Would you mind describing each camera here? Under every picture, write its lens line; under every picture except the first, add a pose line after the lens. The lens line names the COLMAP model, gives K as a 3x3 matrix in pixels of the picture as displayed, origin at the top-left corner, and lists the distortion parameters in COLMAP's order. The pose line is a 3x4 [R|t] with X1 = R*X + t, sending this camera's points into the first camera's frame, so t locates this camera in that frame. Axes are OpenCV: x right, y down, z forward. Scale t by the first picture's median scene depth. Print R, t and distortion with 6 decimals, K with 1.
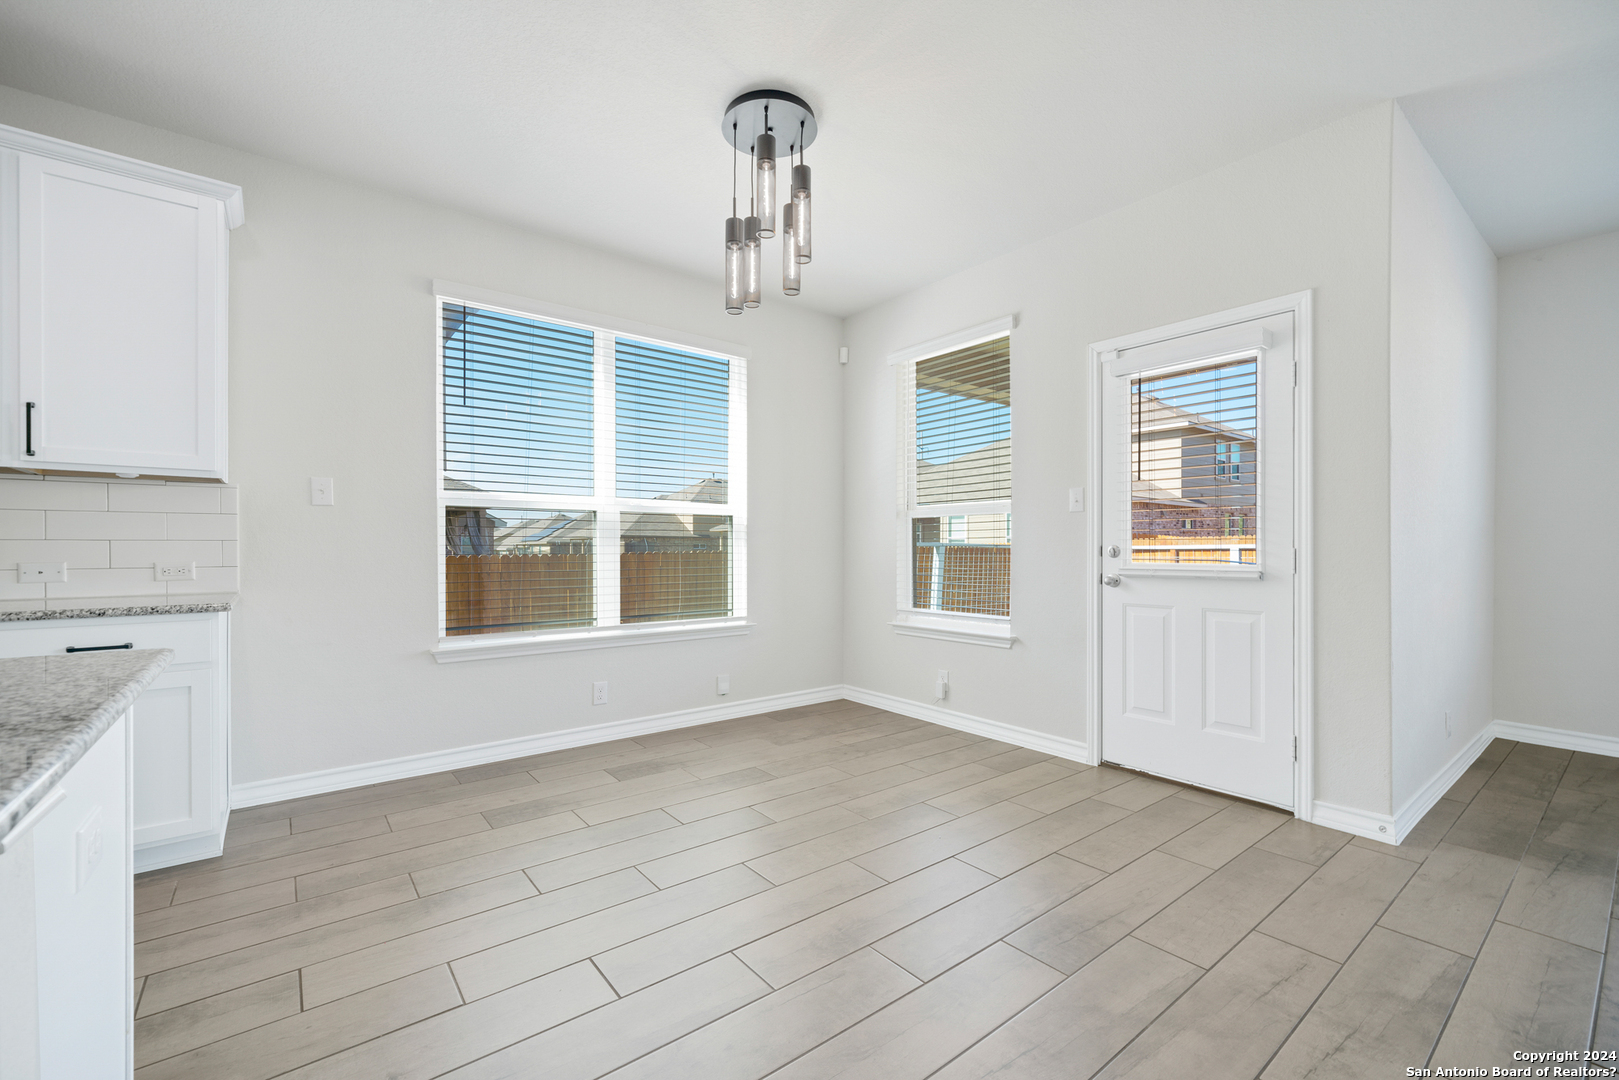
lens RADIAL K [[662.4, 0, 792.7], [0, 662.4, 554.0], [0, 0, 1]] dist [0.007480, -0.000859]
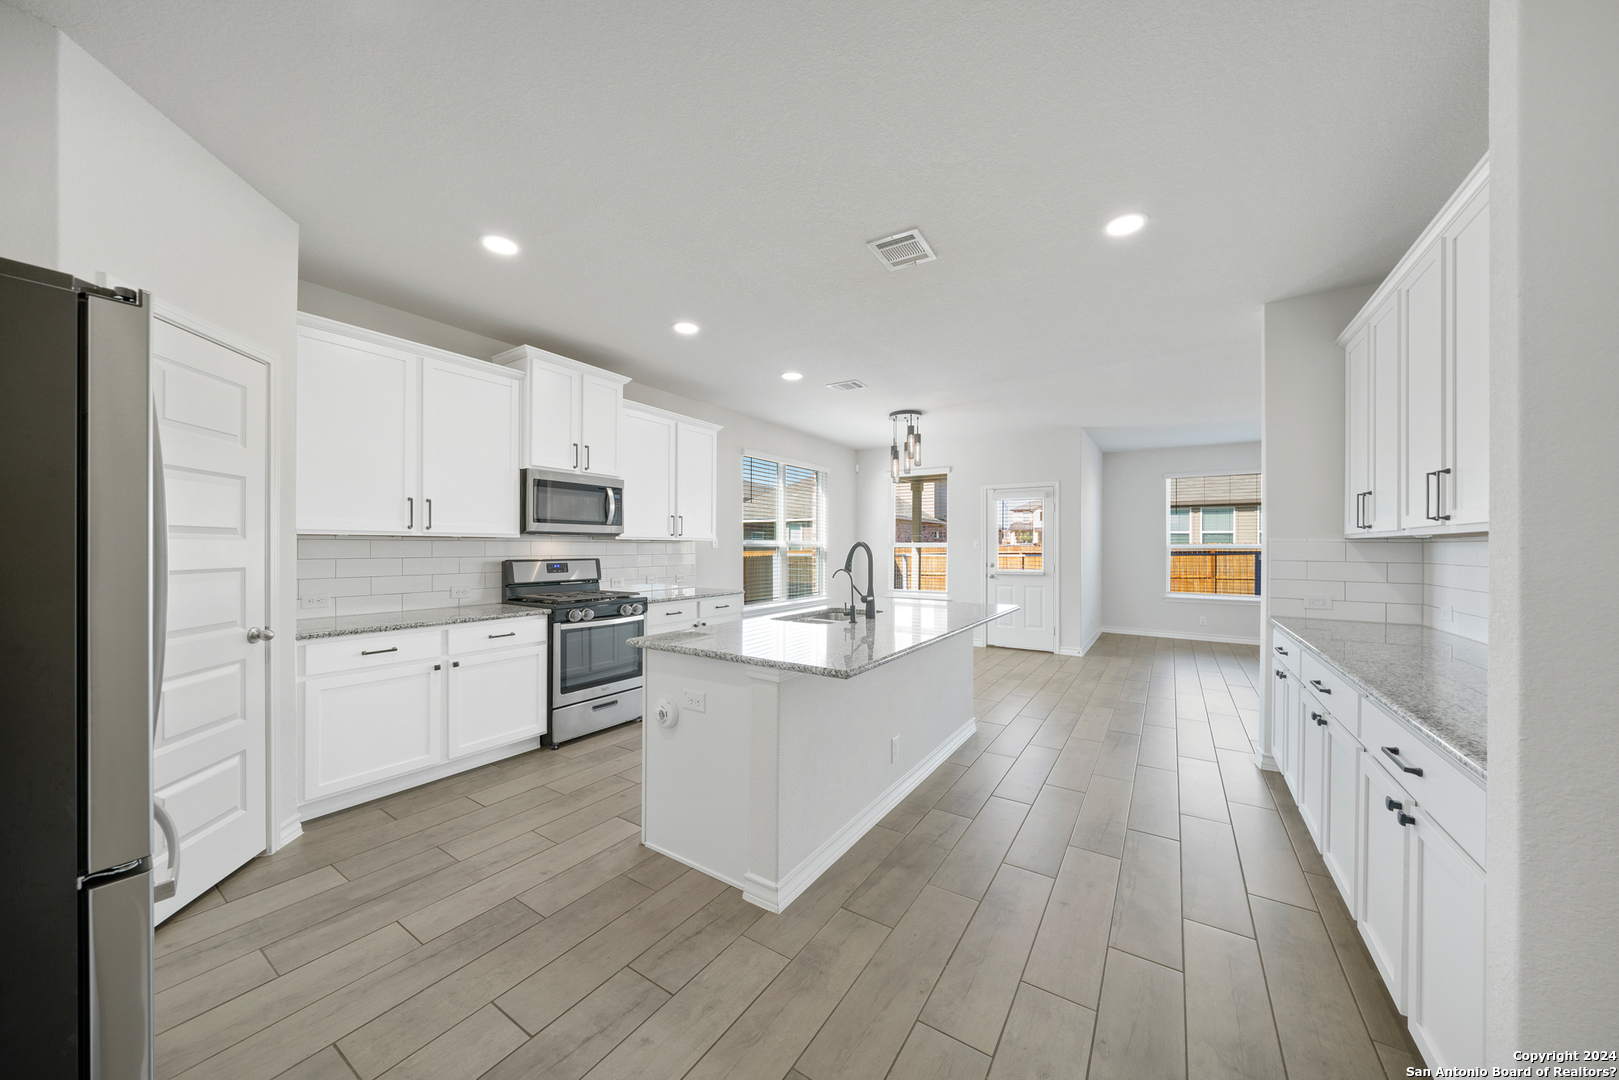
lens RADIAL K [[561.7, 0, 790.8], [0, 561.7, 552.7], [0, 0, 1]] dist [-0.000128, -0.000129]
pose [[0.949732, -0.000866, 0.313062, -1.068661], [0.000001, 0.999996, 0.002761, -0.065455], [-0.313063, -0.002622, 0.949729, -0.949783]]
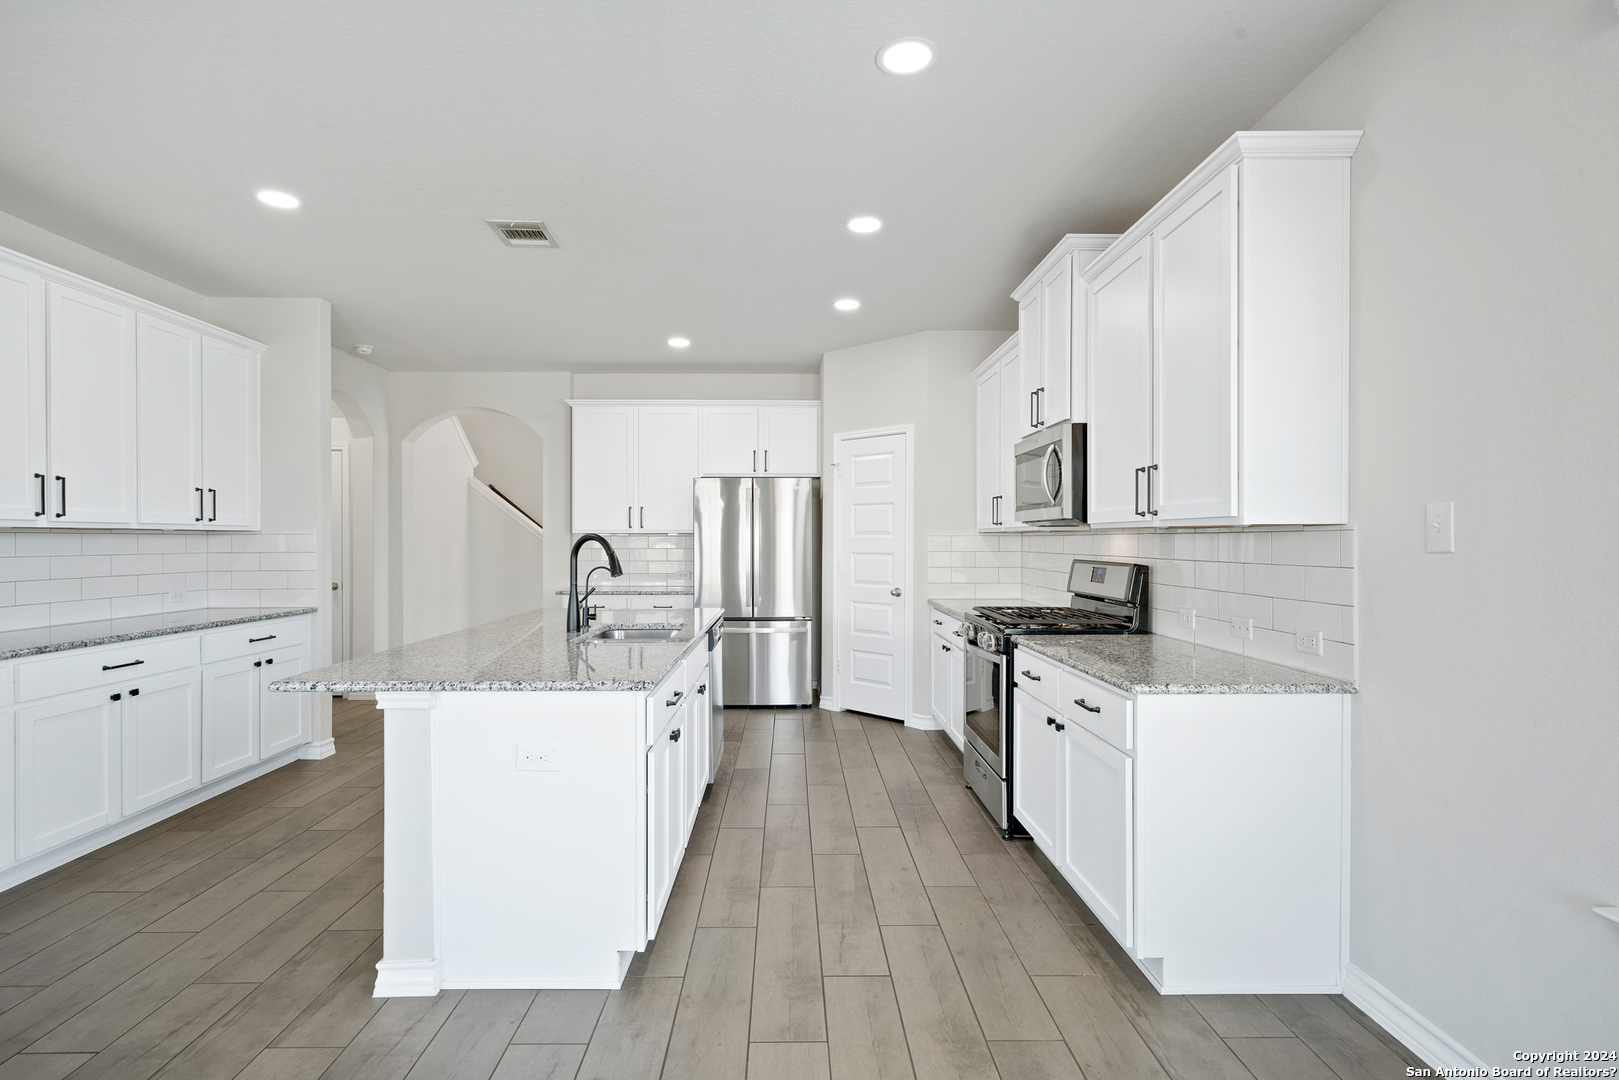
lens RADIAL K [[774.3, 0, 807.1], [0, 774.3, 549.8], [0, 0, 1]] dist [0.002663, 0.001733]
pose [[-0.585690, 0.009531, -0.810479, 0.129288], [-0.008840, 0.999796, 0.018146, -0.083596], [0.810487, 0.017793, -0.585486, 0.960245]]
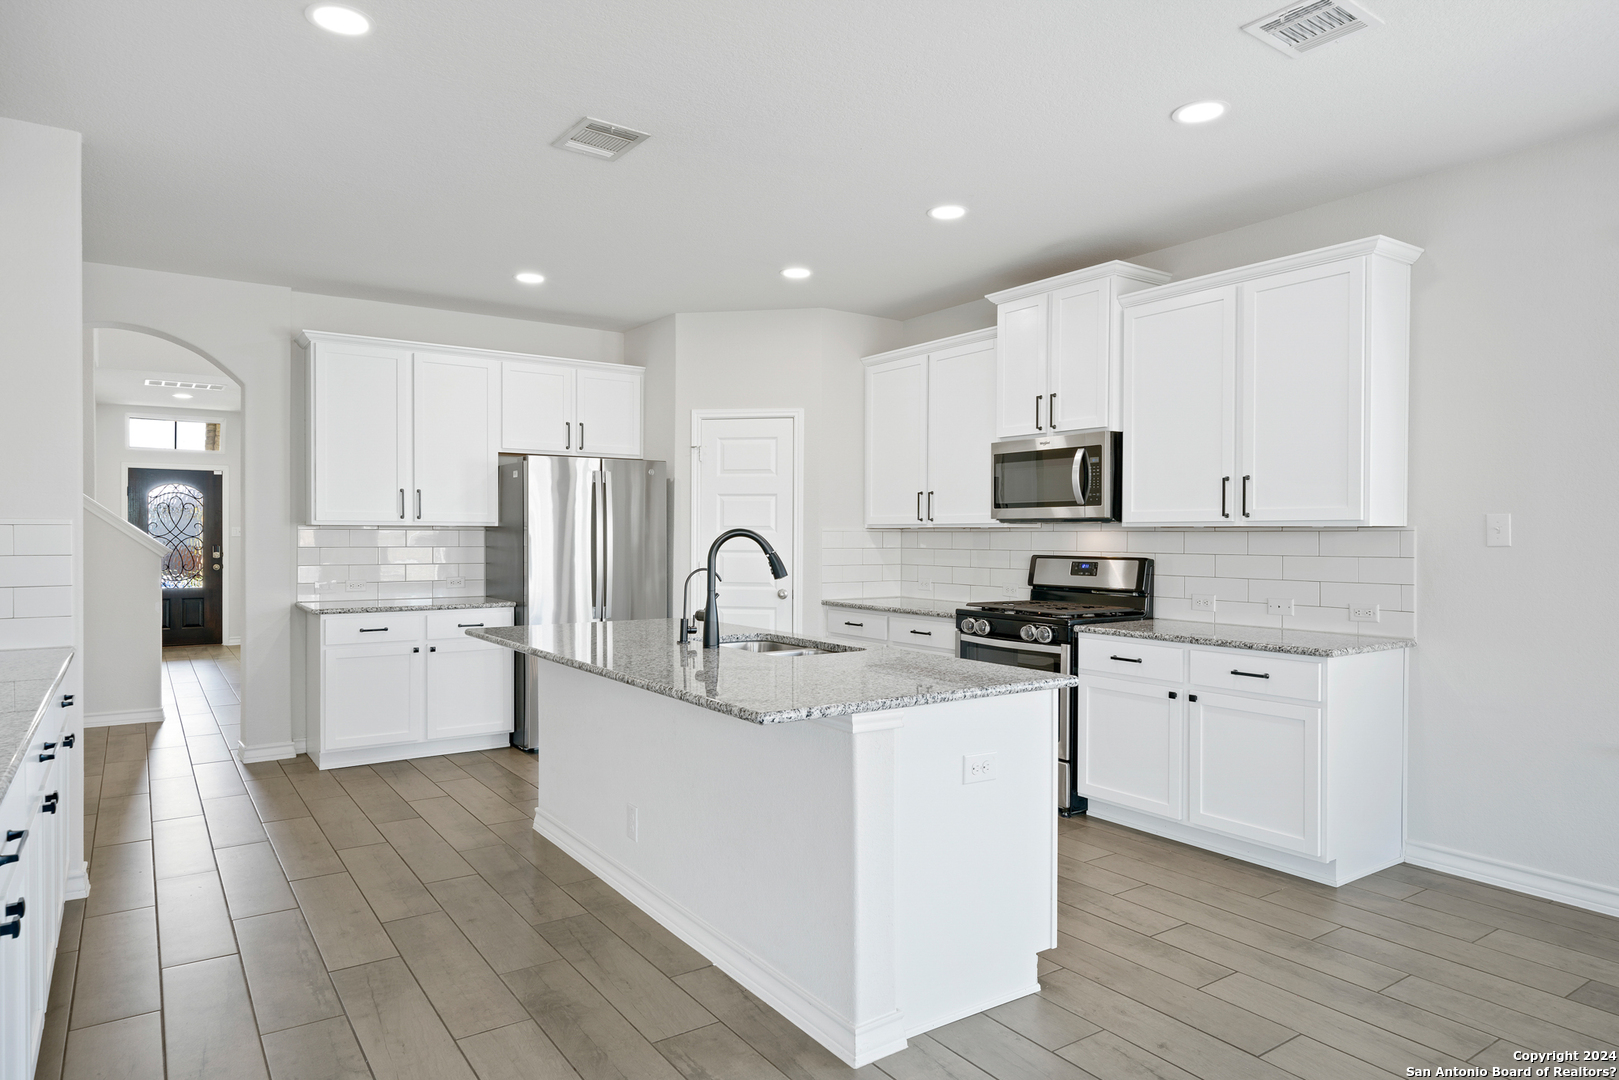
lens RADIAL K [[952.2, 0, 801.5], [0, 952.2, 555.2], [0, 0, 1]] dist [0.003916, -0.001028]
pose [[-0.052016, 0.019235, -0.998461, 0.554673], [-0.012702, 0.999721, 0.019921, -0.075491], [0.998565, 0.013719, -0.051757, 0.180136]]
